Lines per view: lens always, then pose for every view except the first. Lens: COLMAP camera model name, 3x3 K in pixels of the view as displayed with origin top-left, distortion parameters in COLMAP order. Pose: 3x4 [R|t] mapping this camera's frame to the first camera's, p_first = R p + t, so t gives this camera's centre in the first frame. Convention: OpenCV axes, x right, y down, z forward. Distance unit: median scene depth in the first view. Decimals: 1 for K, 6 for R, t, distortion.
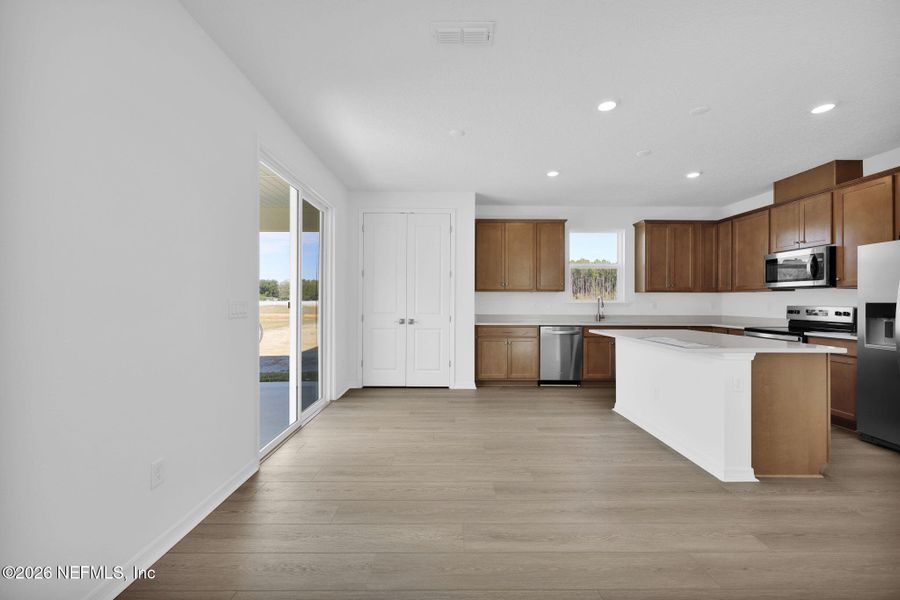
lens RADIAL K [[362.4, 0, 450.1], [0, 362.4, 300.8], [0, 0, 1]] dist [-0.002383, 0.000018]
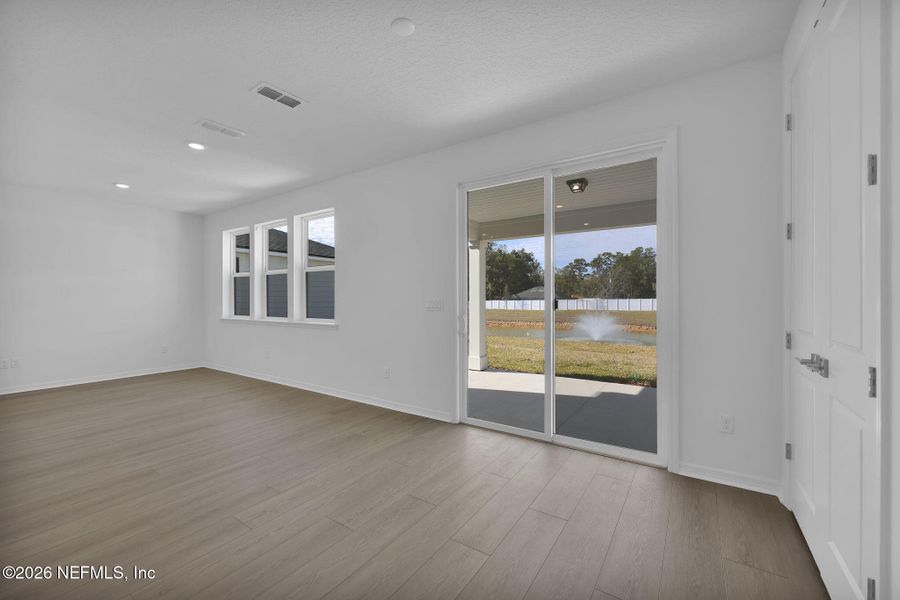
lens RADIAL K [[362.4, 0, 449.7], [0, 362.4, 301.6], [0, 0, 1]] dist [-0.002383, 0.000018]
pose [[-0.569627, 0.003941, -0.821894, 0.305689], [0.001722, 0.999992, 0.003602, 0.001178], [0.821901, 0.000637, -0.569630, 0.909781]]
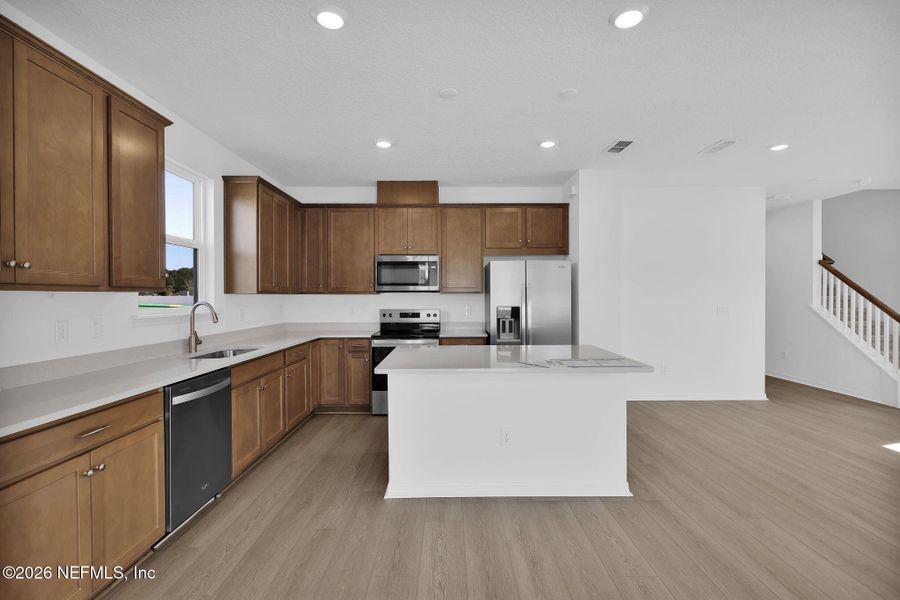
lens RADIAL K [[406.4, 0, 449.5], [0, 406.4, 301.0], [0, 0, 1]] dist [0.001029, 0.000426]
pose [[0.004109, -0.015806, 0.999867, -0.164508], [0.002114, 0.999873, 0.015797, -0.023193], [-0.999989, 0.002049, 0.004142, 0.719986]]
